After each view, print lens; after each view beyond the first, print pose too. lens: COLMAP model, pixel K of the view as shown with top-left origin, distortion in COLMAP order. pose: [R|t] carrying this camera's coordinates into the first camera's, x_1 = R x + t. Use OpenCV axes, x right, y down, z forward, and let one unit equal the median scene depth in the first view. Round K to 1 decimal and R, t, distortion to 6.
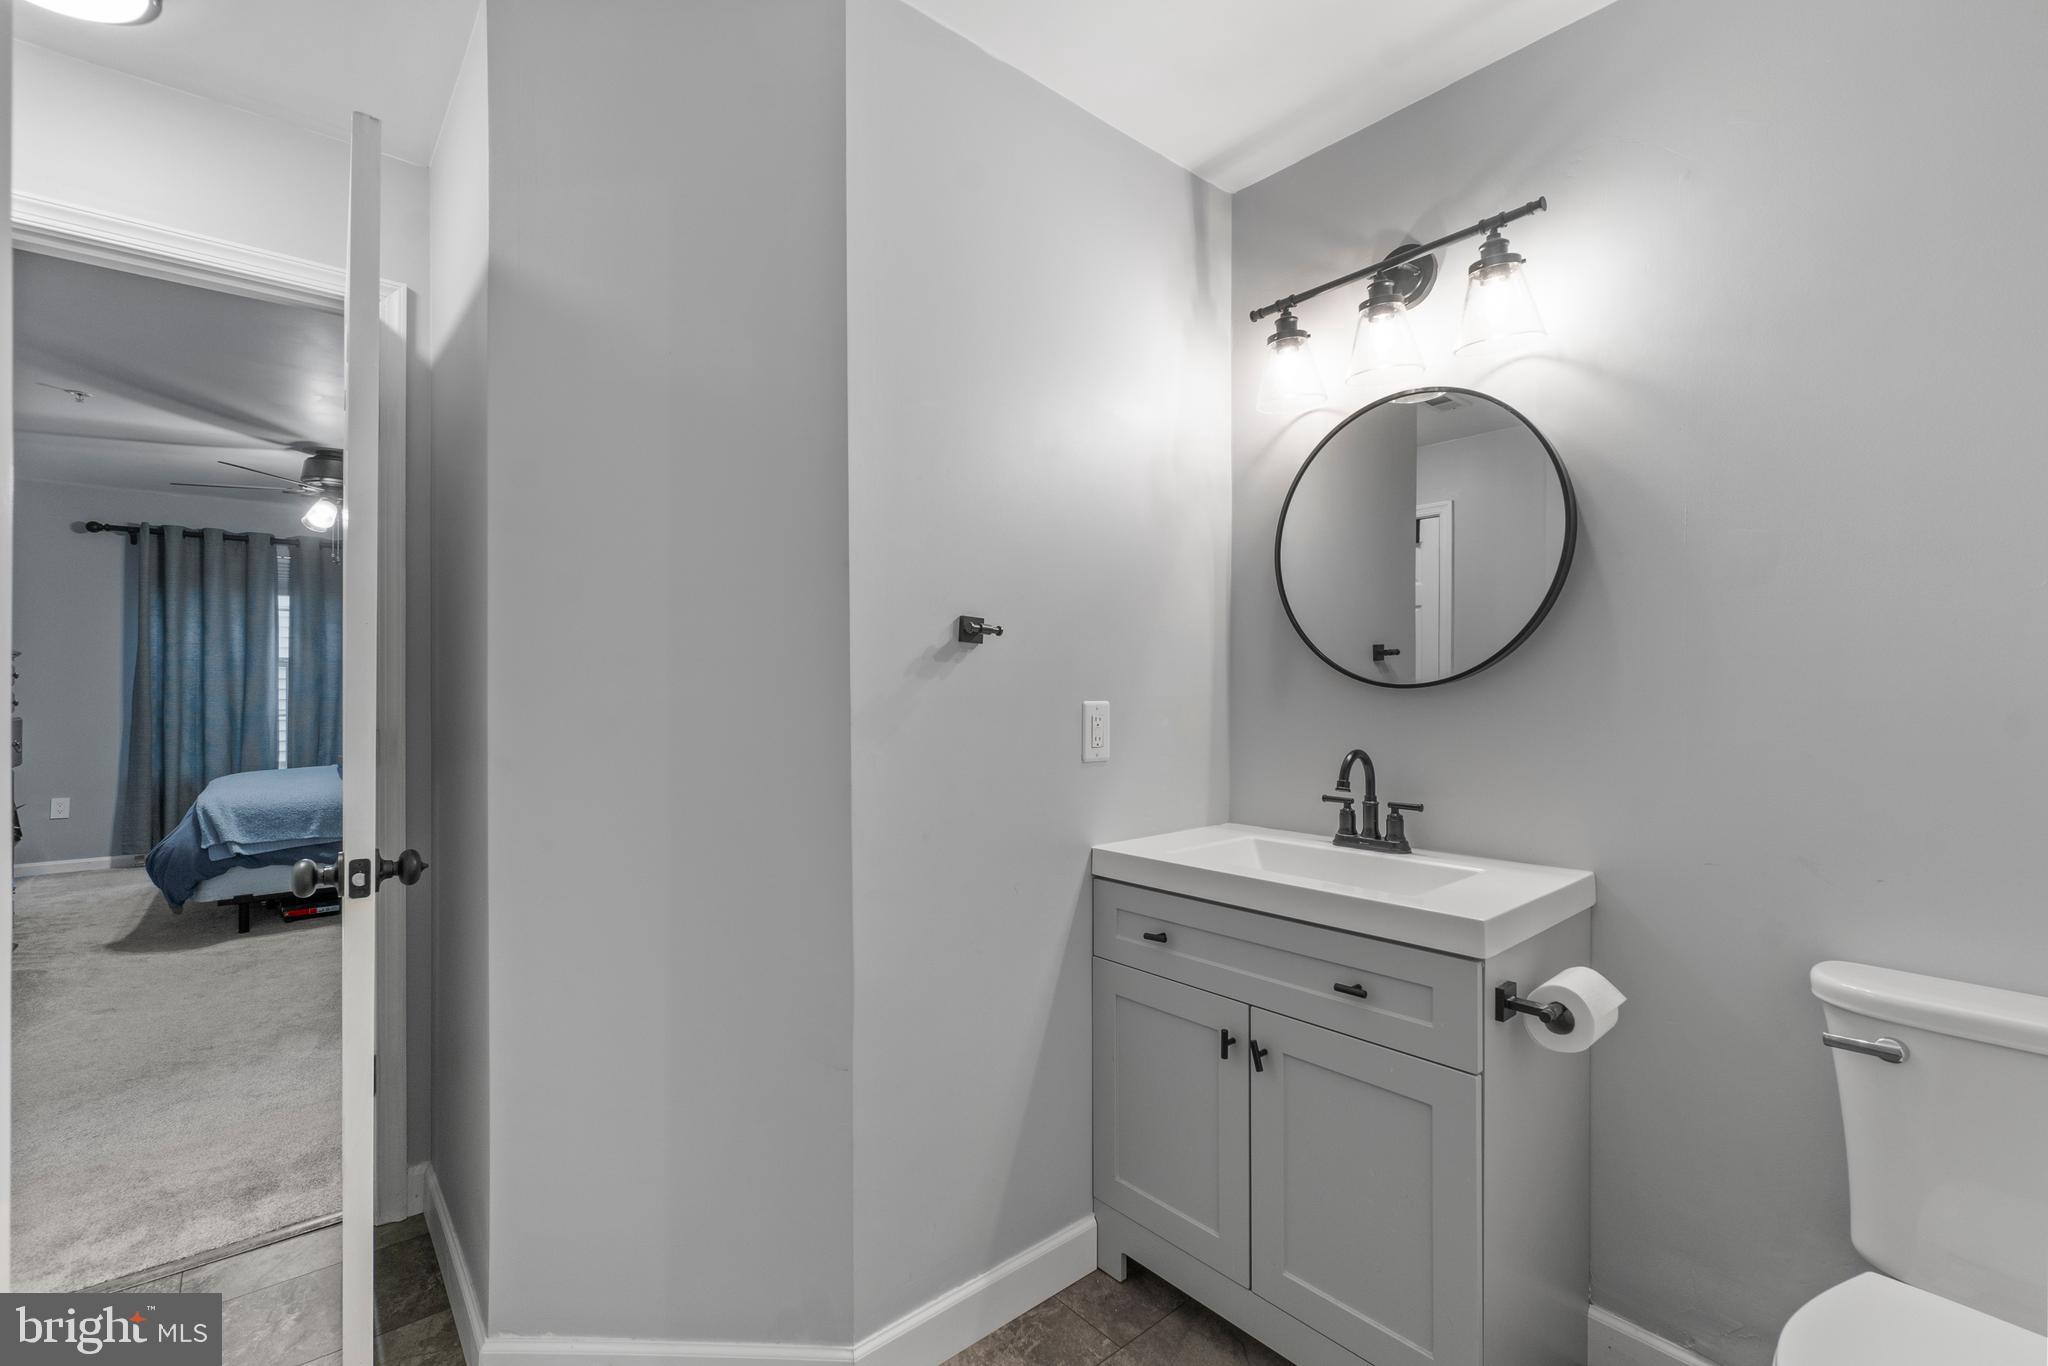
lens RADIAL K [[891.2, 0, 1019.9], [0, 891.2, 676.0], [0, 0, 1]] dist [0.001378, 0.000076]
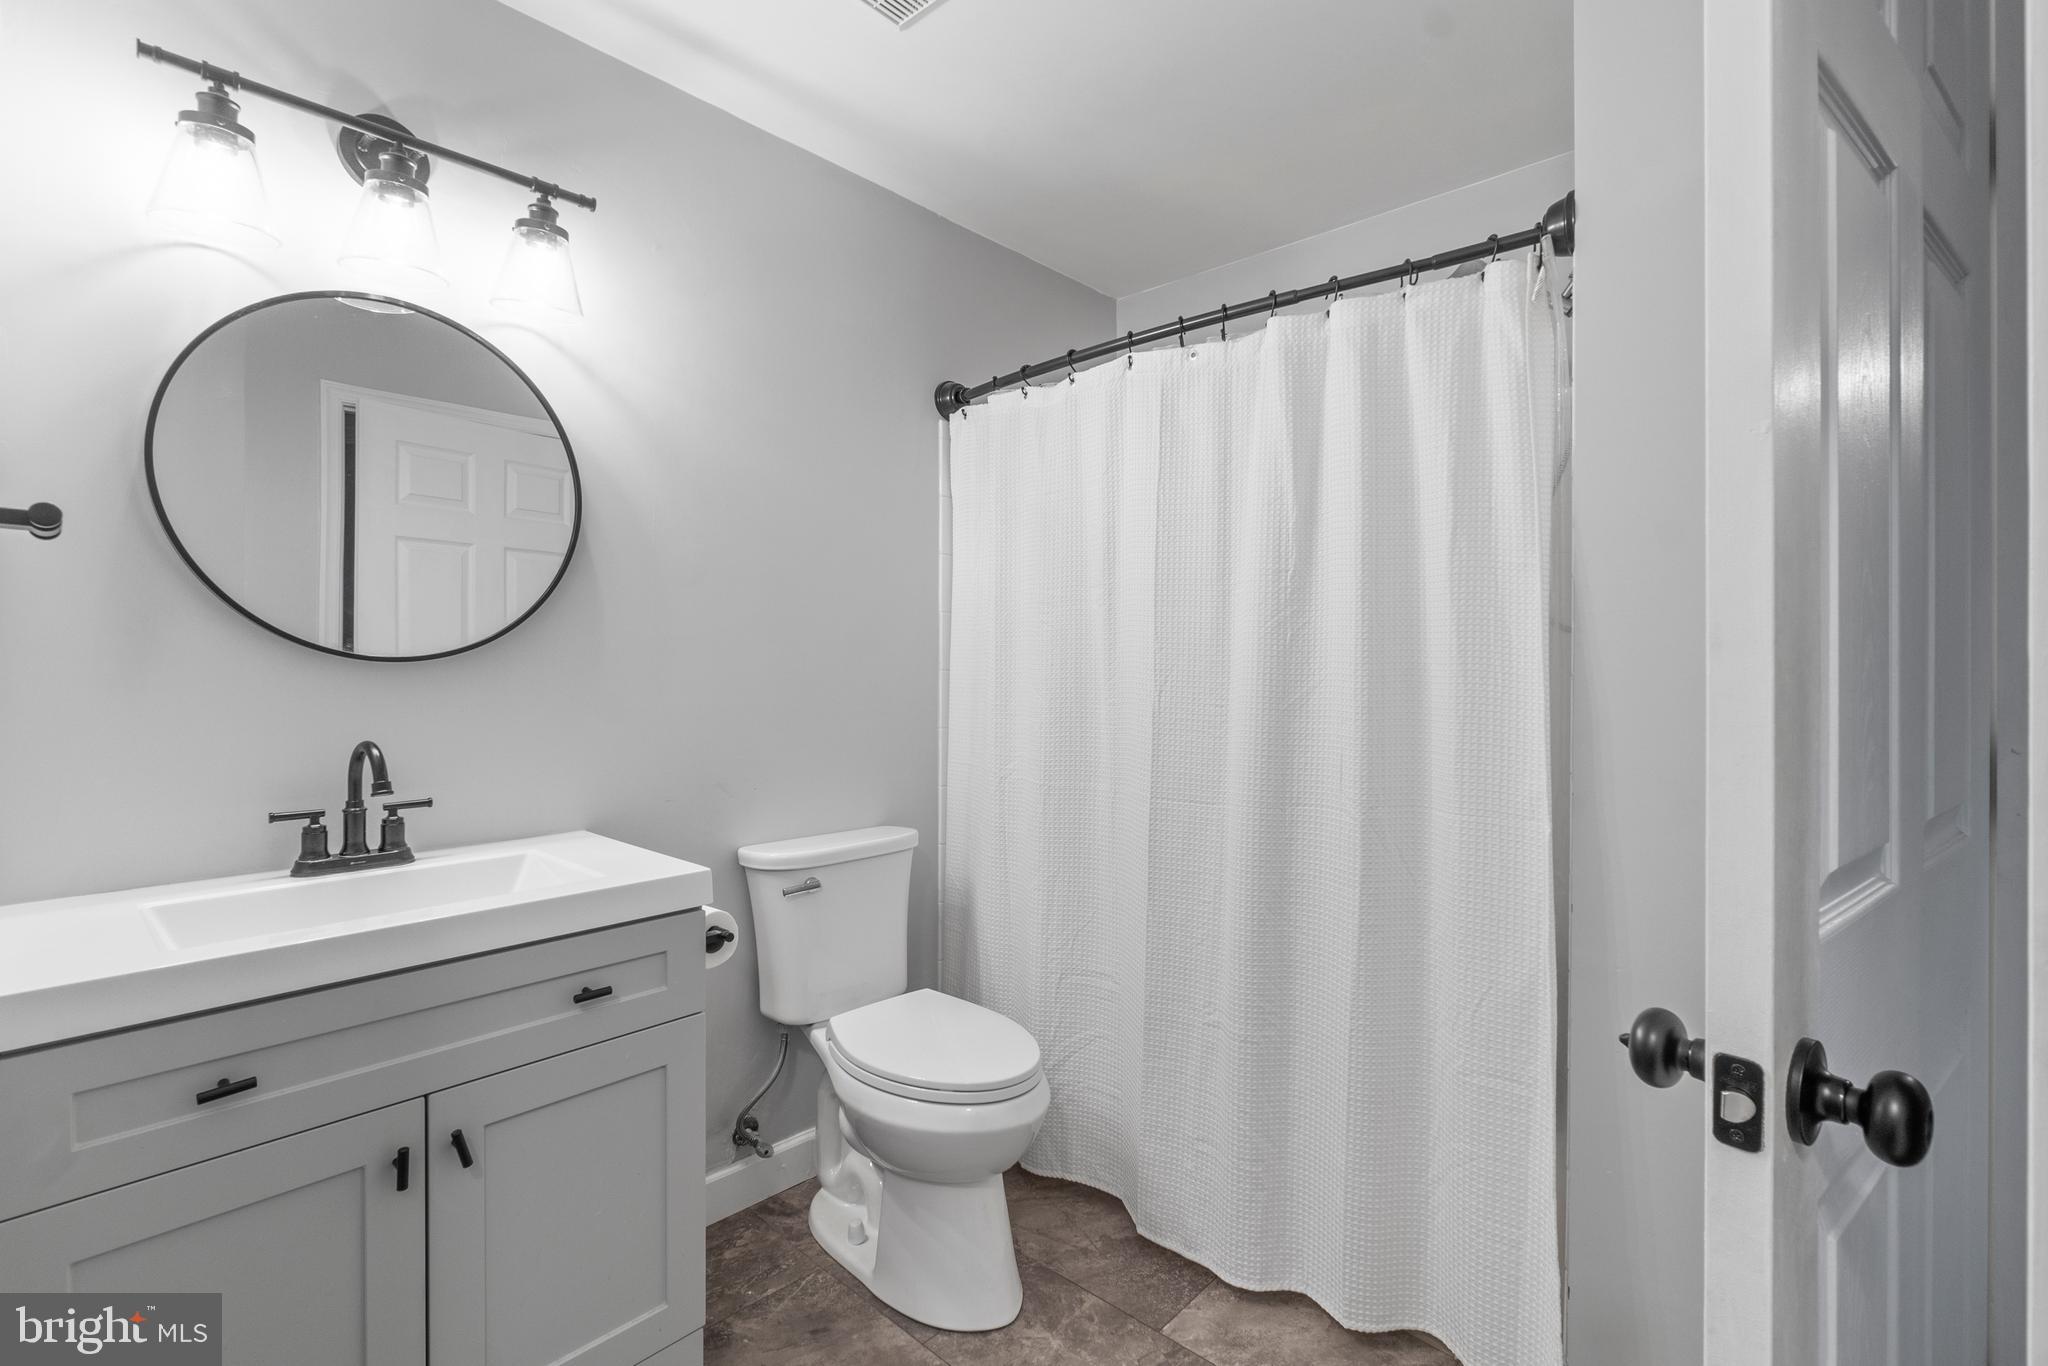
lens RADIAL K [[892.7, 0, 1026.0], [0, 892.7, 663.8], [0, 0, 1]] dist [-0.001123, -0.000487]
pose [[-0.105075, 0.001304, 0.994463, -0.447129], [-0.012043, 0.999924, -0.002583, 0.010132], [-0.994391, -0.012247, -0.105051, 0.510215]]
